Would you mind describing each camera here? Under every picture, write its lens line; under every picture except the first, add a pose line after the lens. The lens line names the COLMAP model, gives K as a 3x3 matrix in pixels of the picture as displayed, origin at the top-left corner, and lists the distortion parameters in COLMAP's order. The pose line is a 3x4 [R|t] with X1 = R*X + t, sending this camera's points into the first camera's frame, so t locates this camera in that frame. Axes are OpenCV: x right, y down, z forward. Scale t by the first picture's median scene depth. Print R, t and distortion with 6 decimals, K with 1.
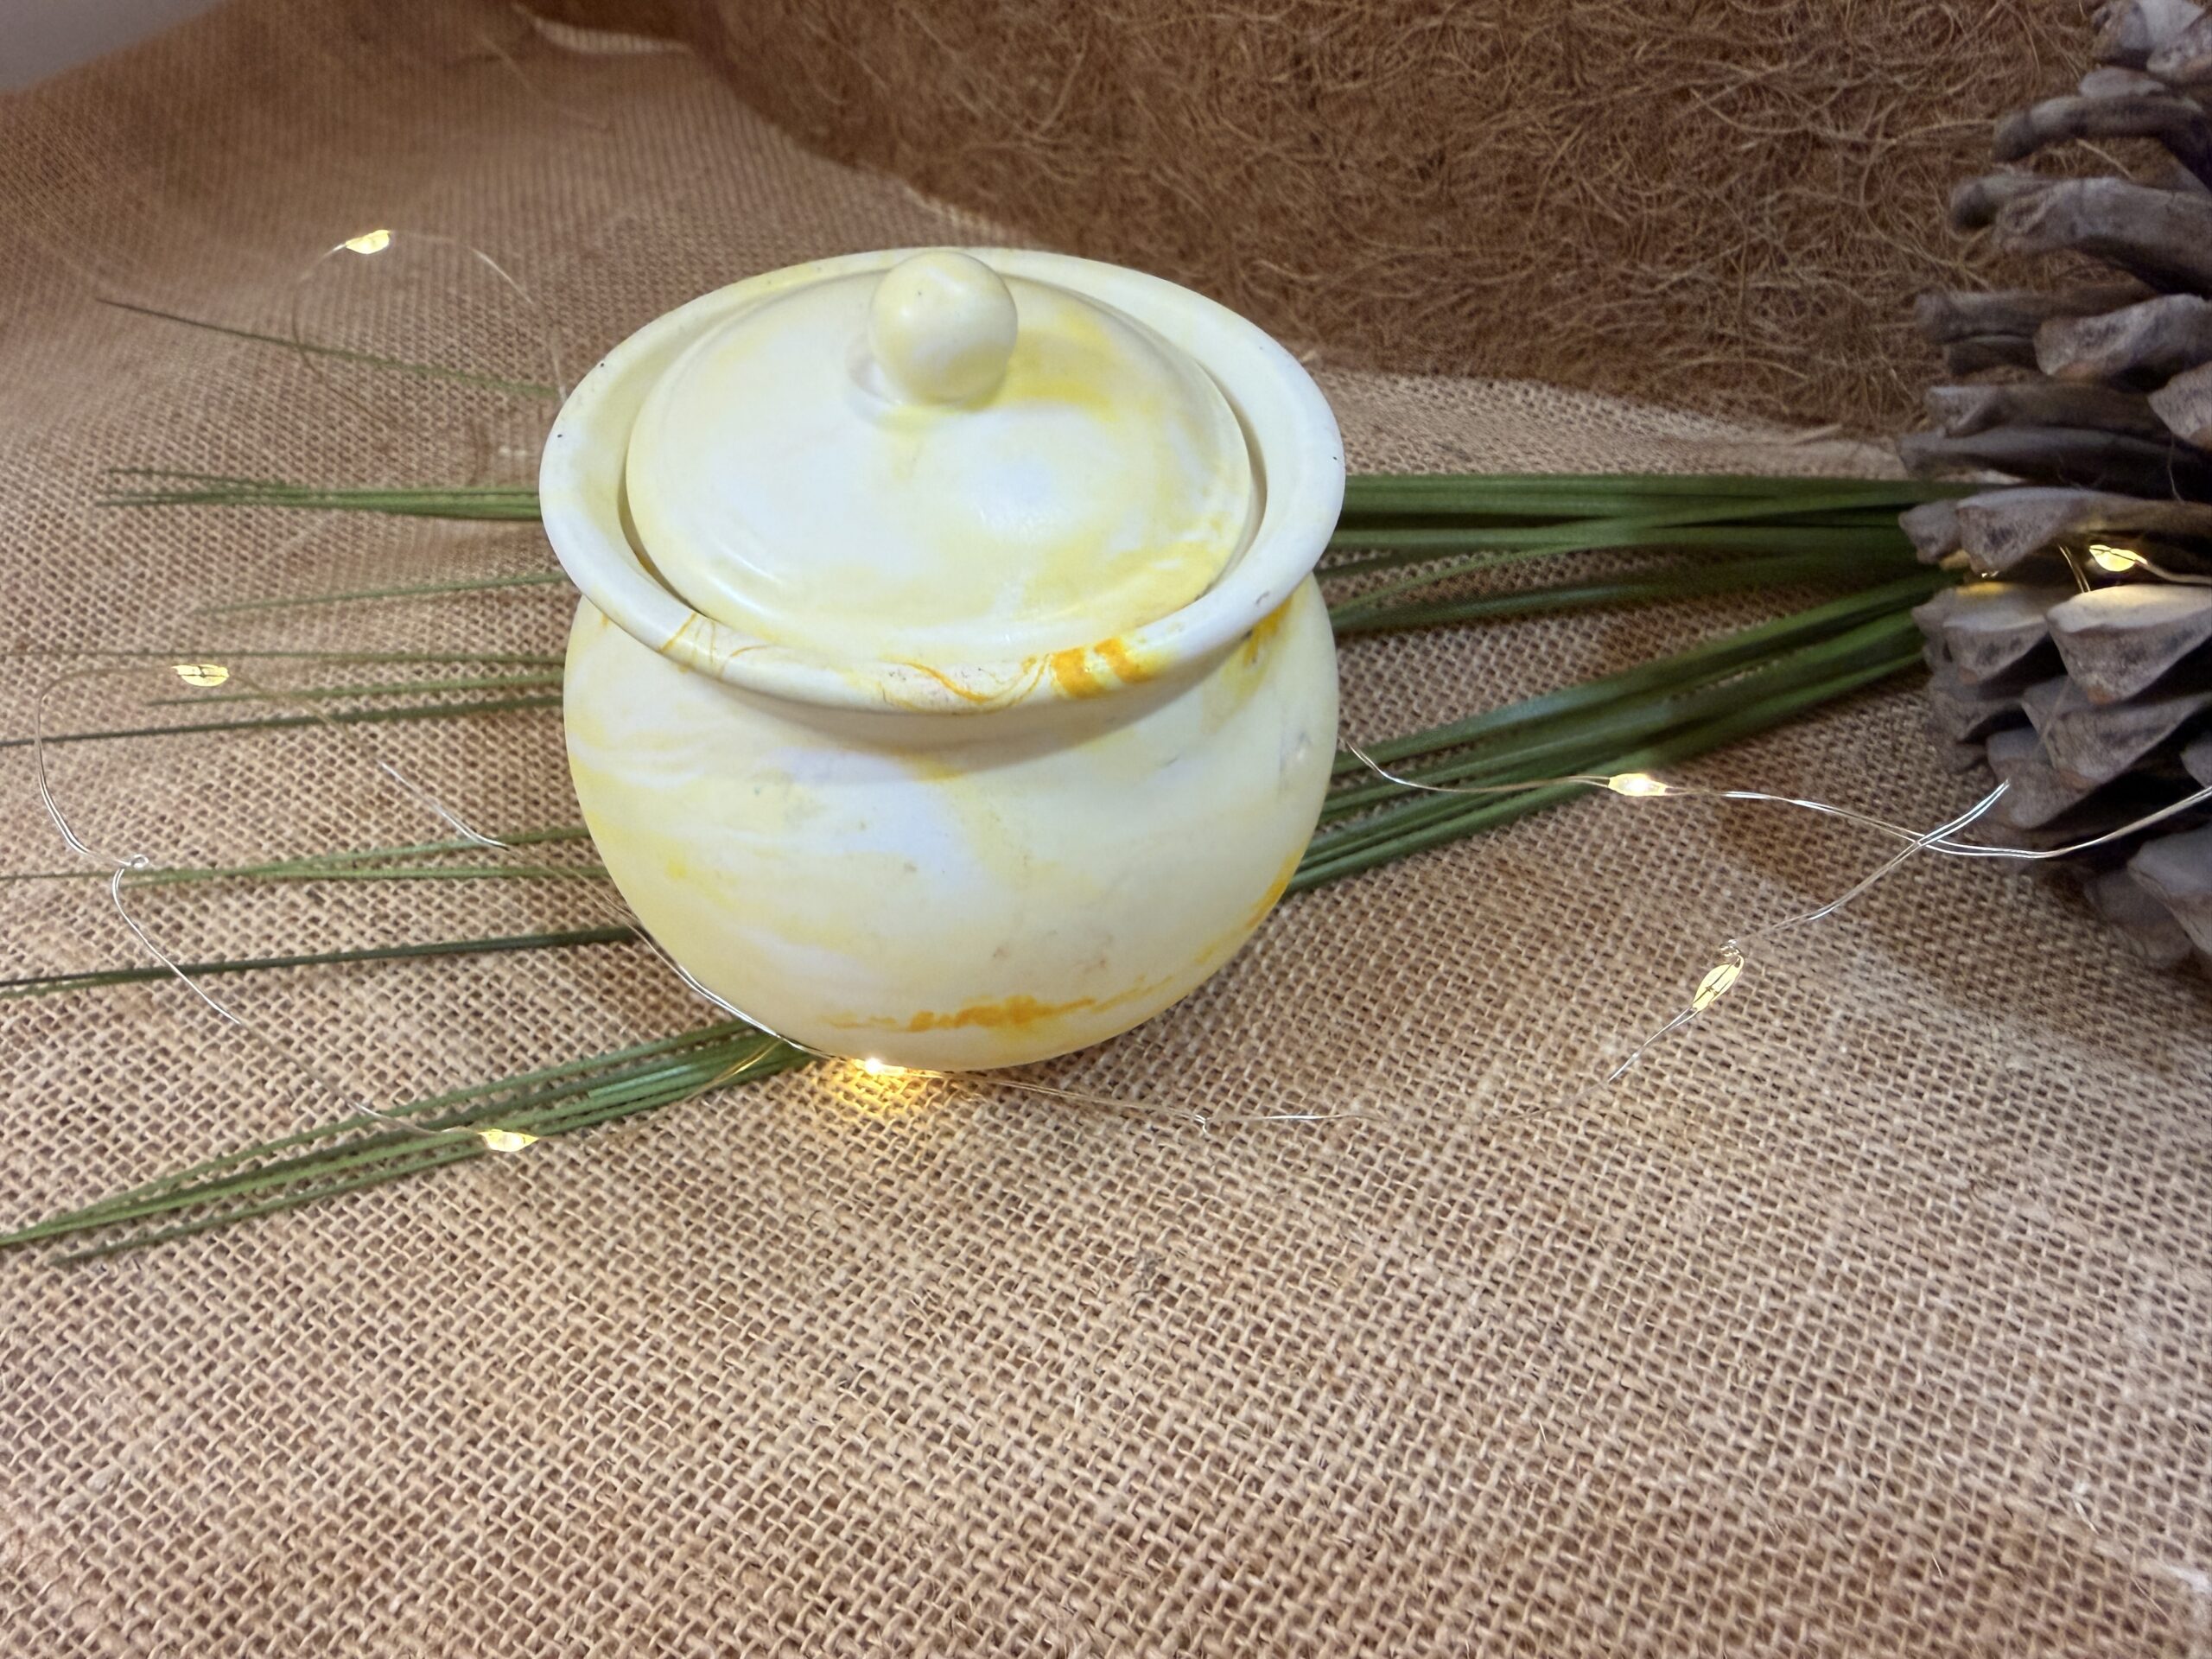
lens RADIAL K [[1546.6, 0, 1033.3], [0, 1546.6, 828.5], [0, 0, 1]] dist [0.025661, -0.019507]
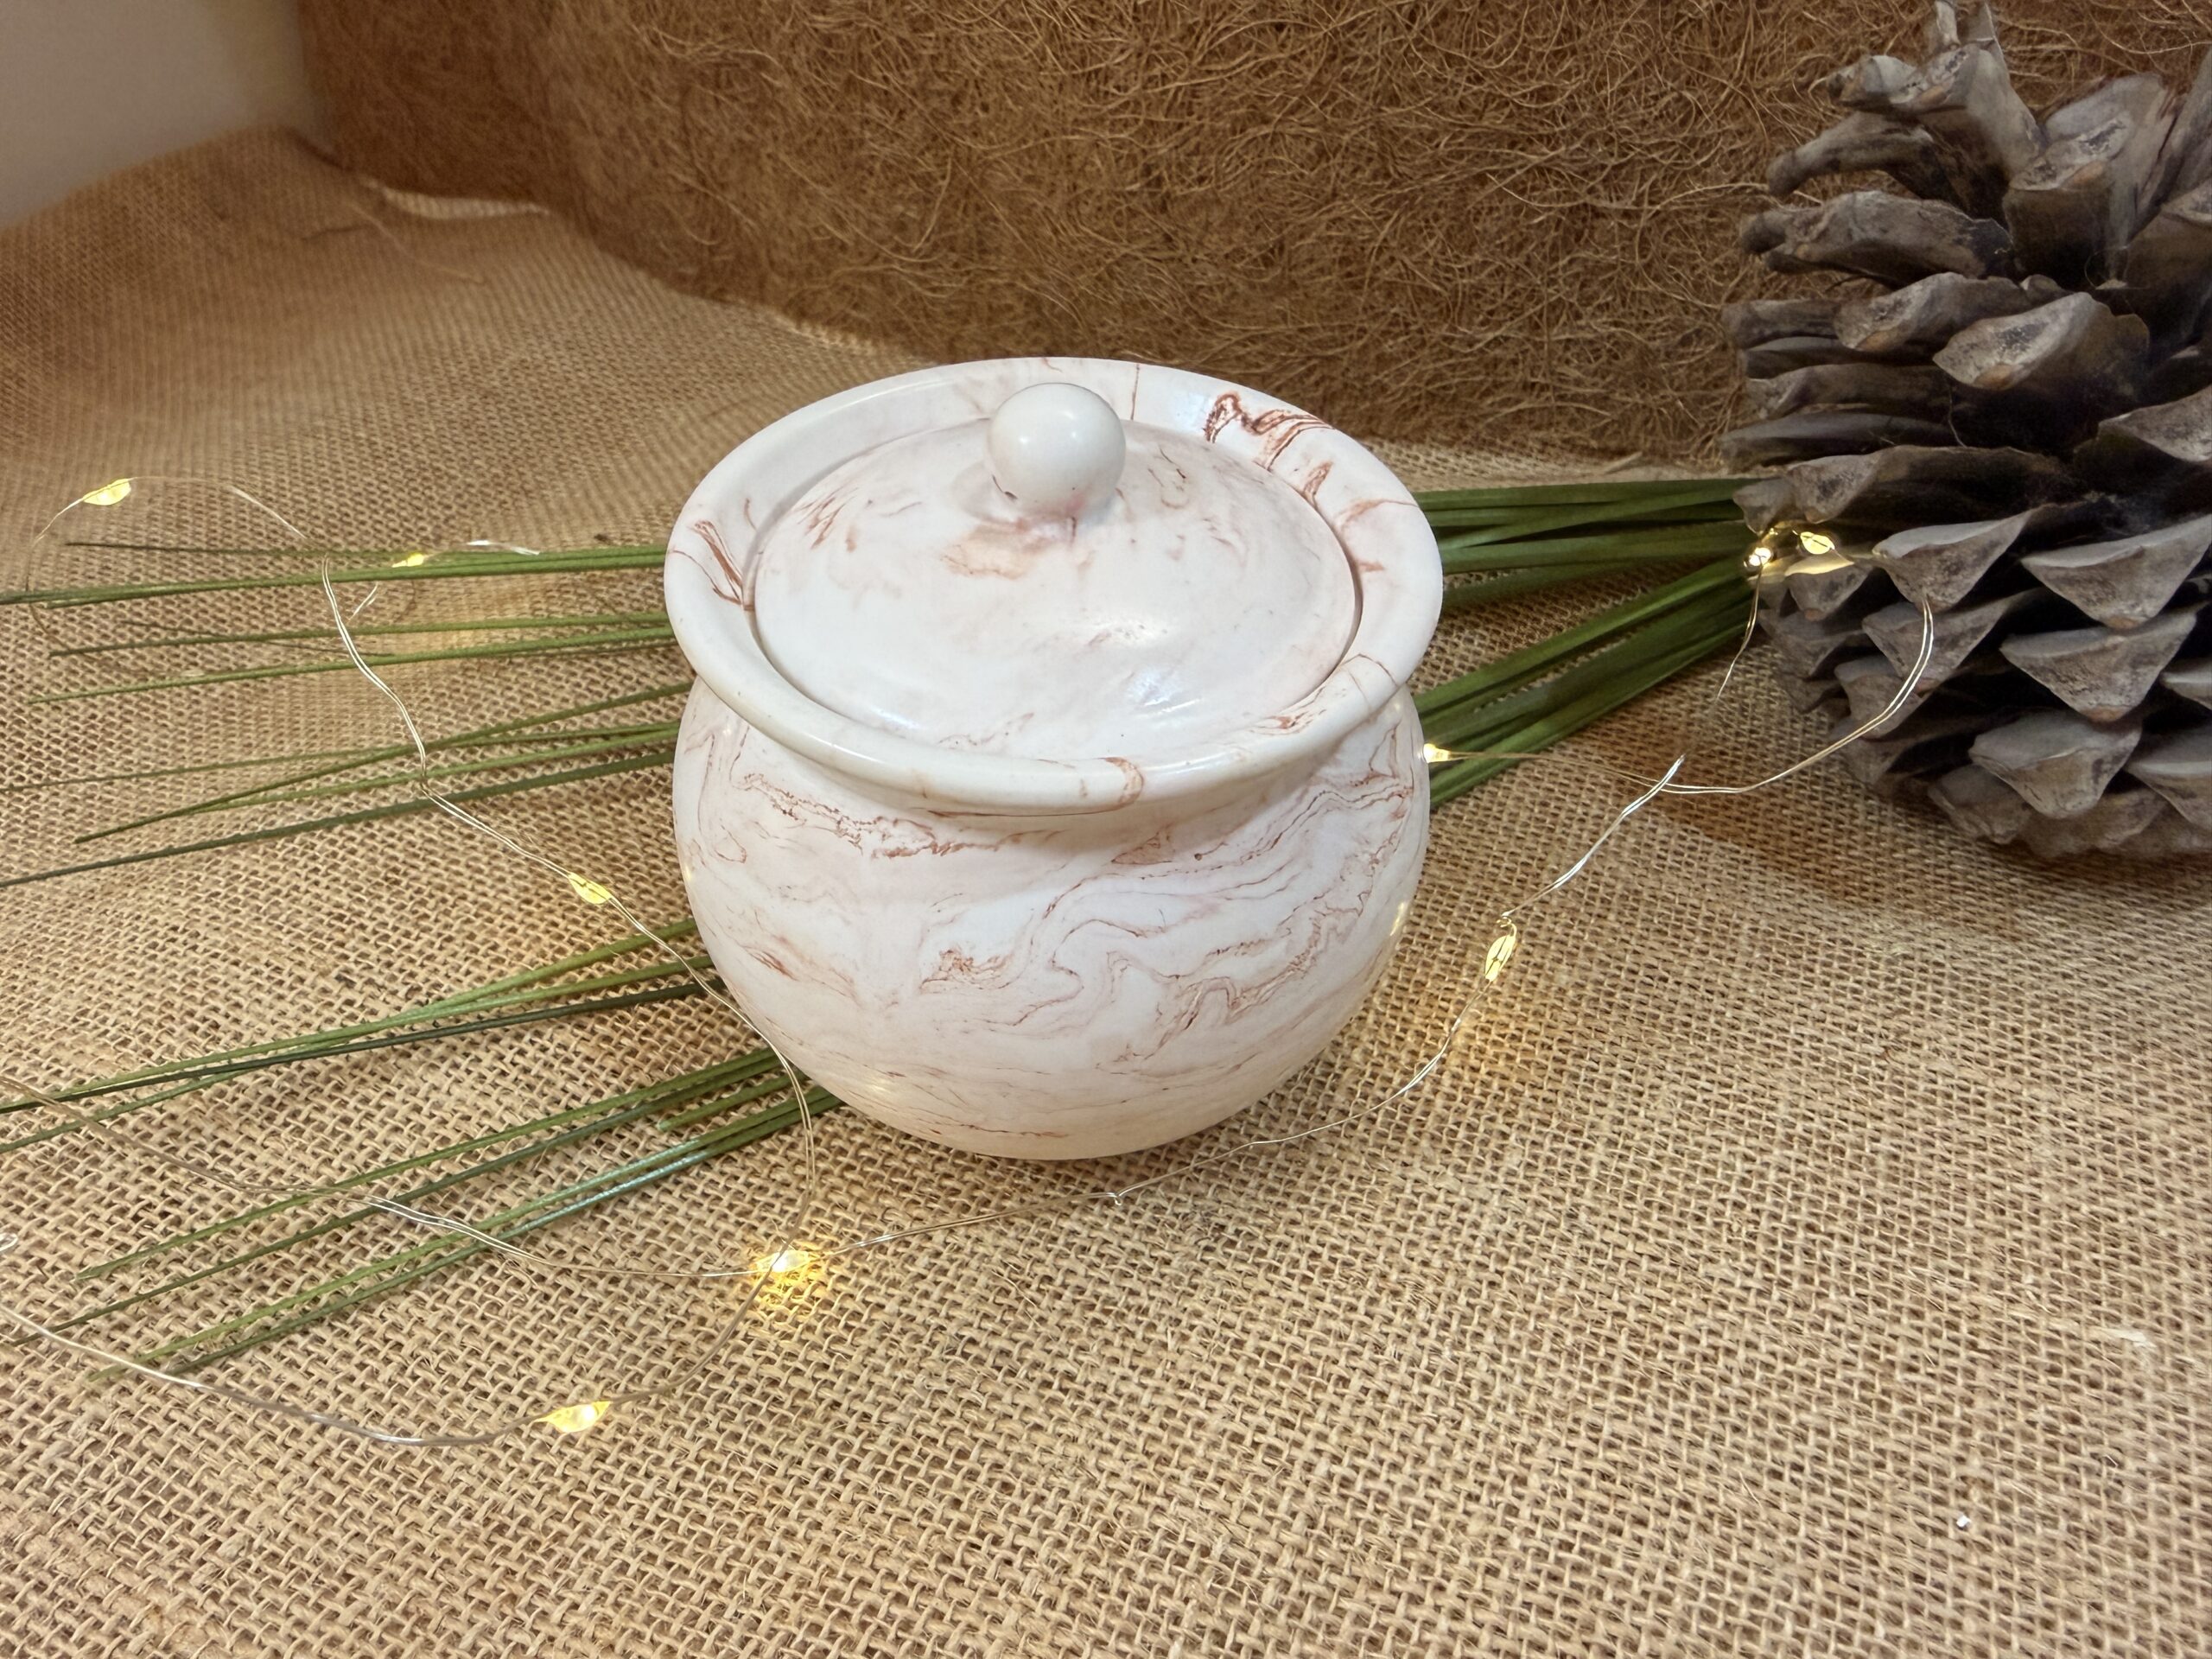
lens RADIAL K [[1546.6, 0, 1017.3], [0, 1546.6, 836.1], [0, 0, 1]] dist [0.025661, -0.019507]
pose [[0.987124, -0.104111, 0.121437, -0.160493], [0.114613, 0.989941, -0.082955, 0.097035], [-0.111579, 0.095806, 0.989127, -0.084930]]
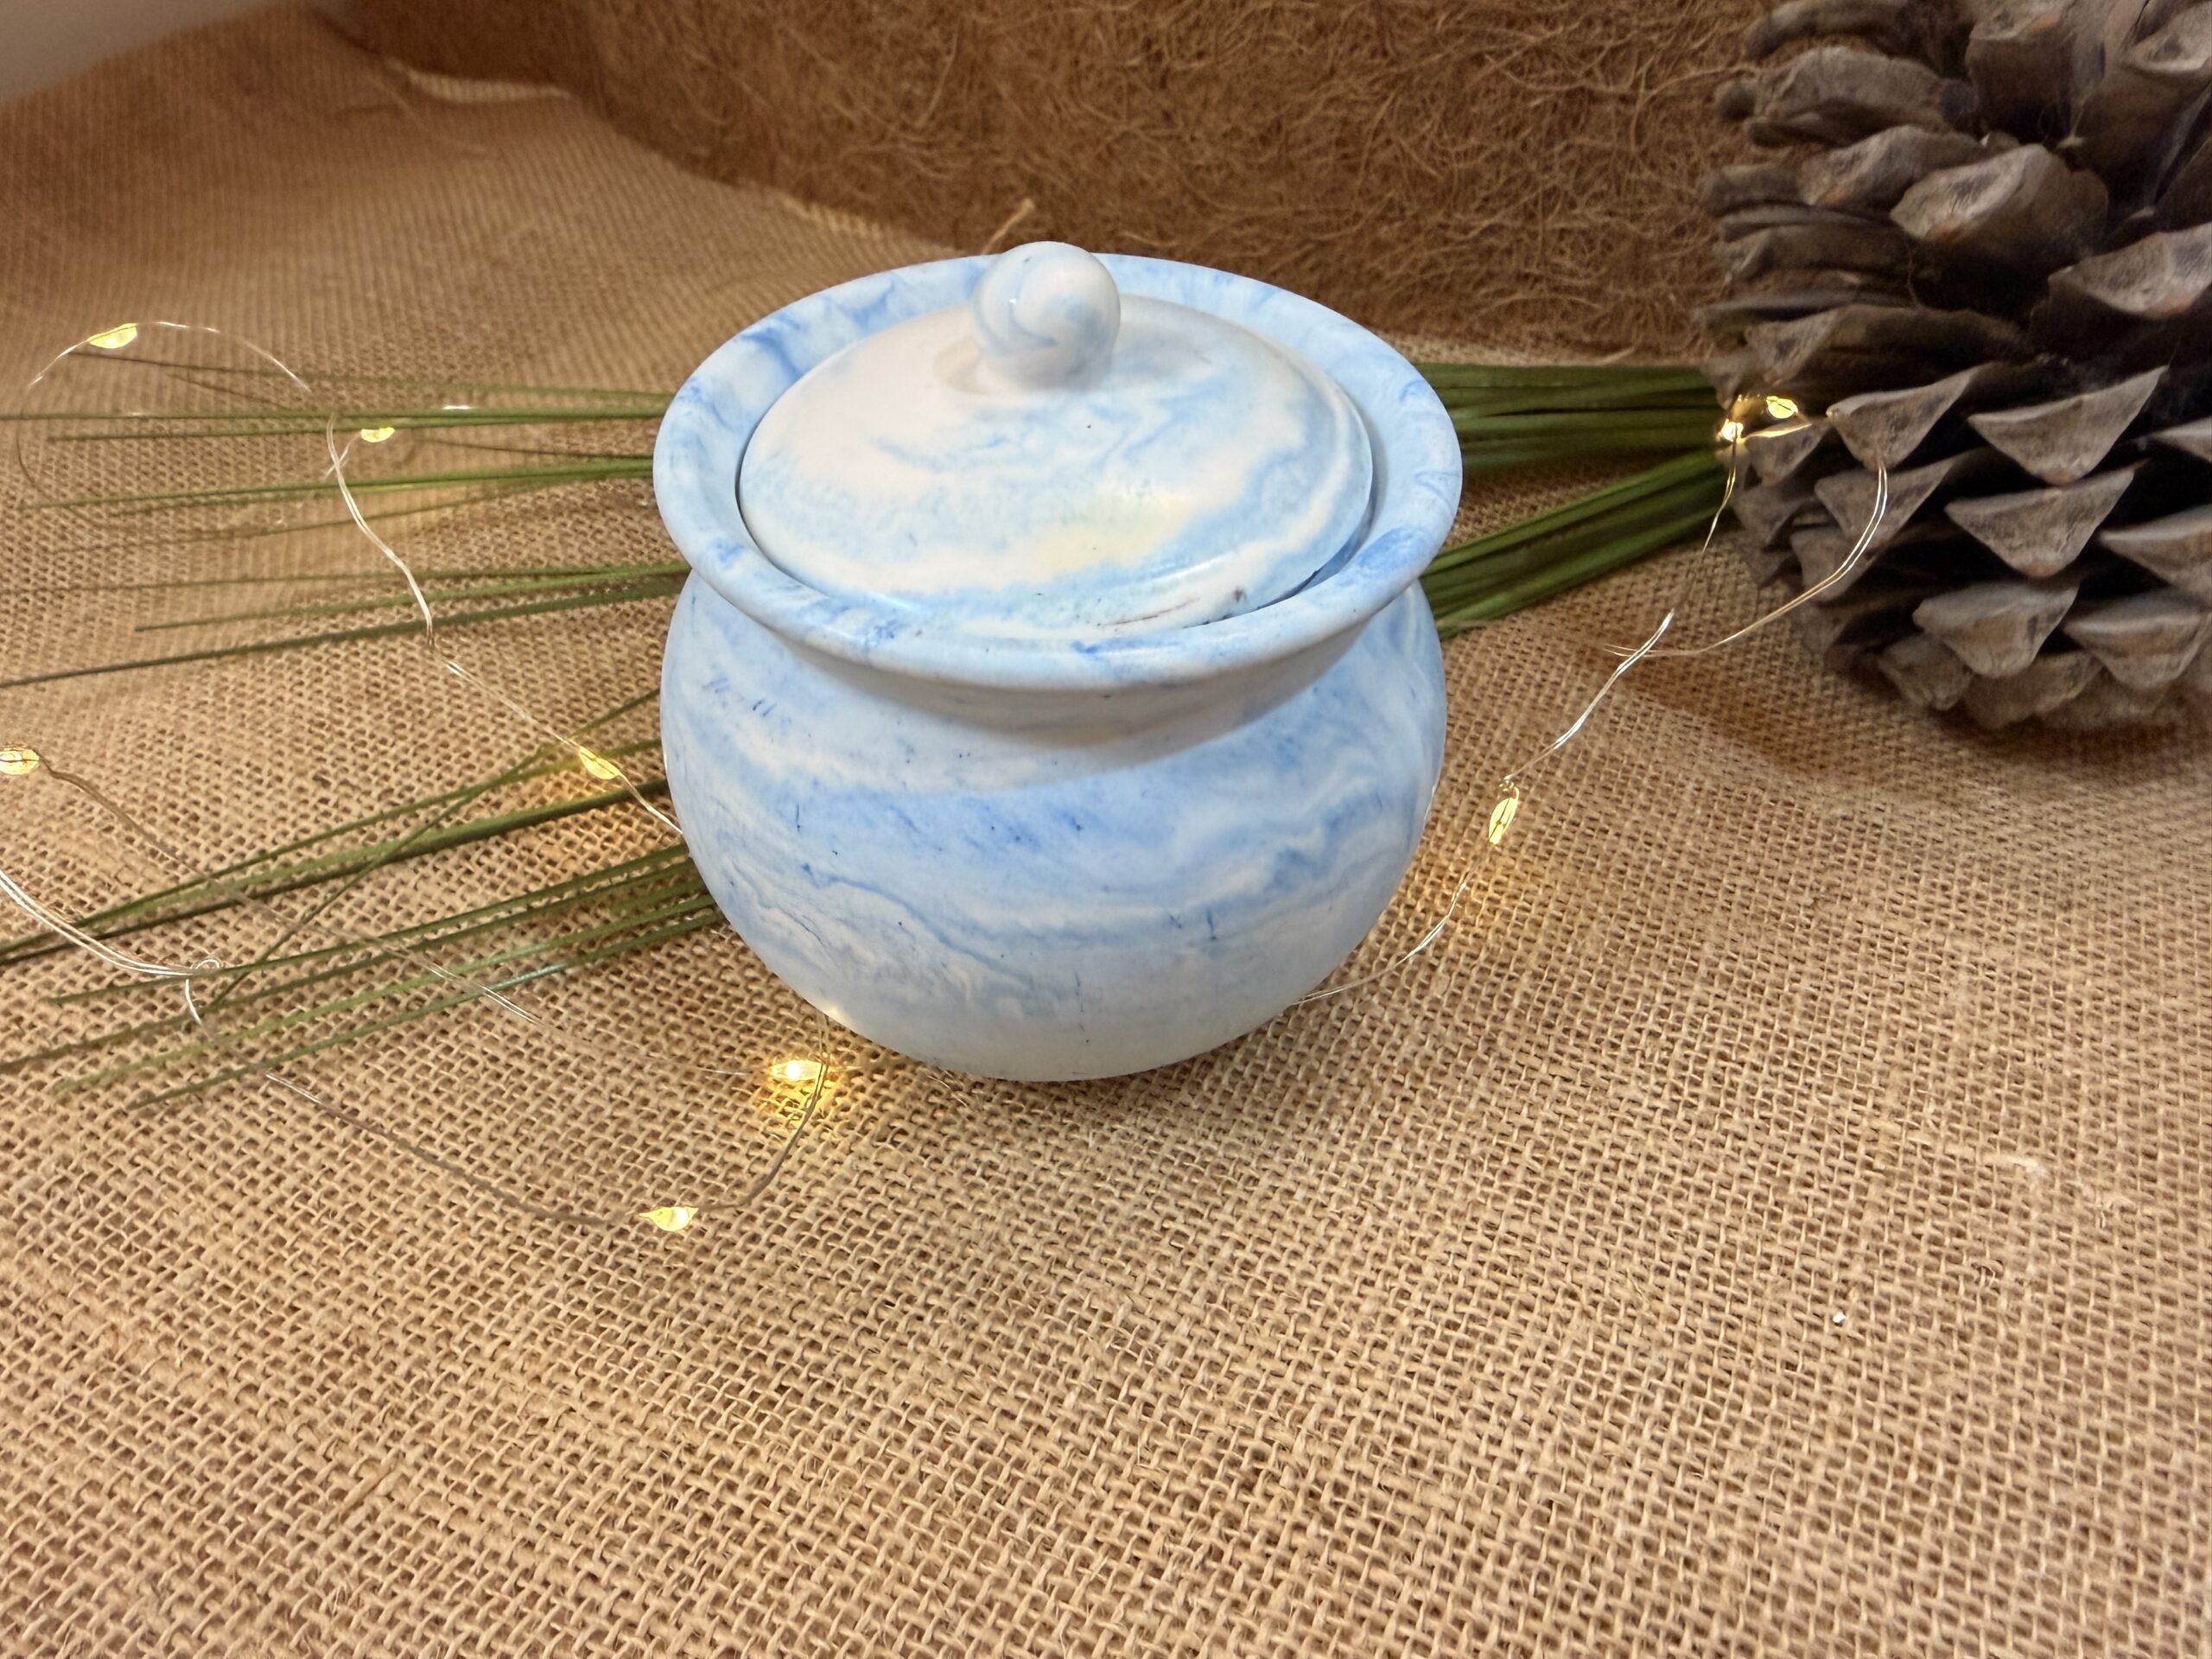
lens RADIAL K [[1546.6, 0, 1029.6], [0, 1546.6, 842.9], [0, 0, 1]] dist [0.025661, -0.019507]
pose [[0.992103, -0.073665, 0.101514, -0.106689], [0.080012, 0.994990, -0.059934, 0.213926], [-0.096591, 0.067583, 0.993027, -0.116889]]
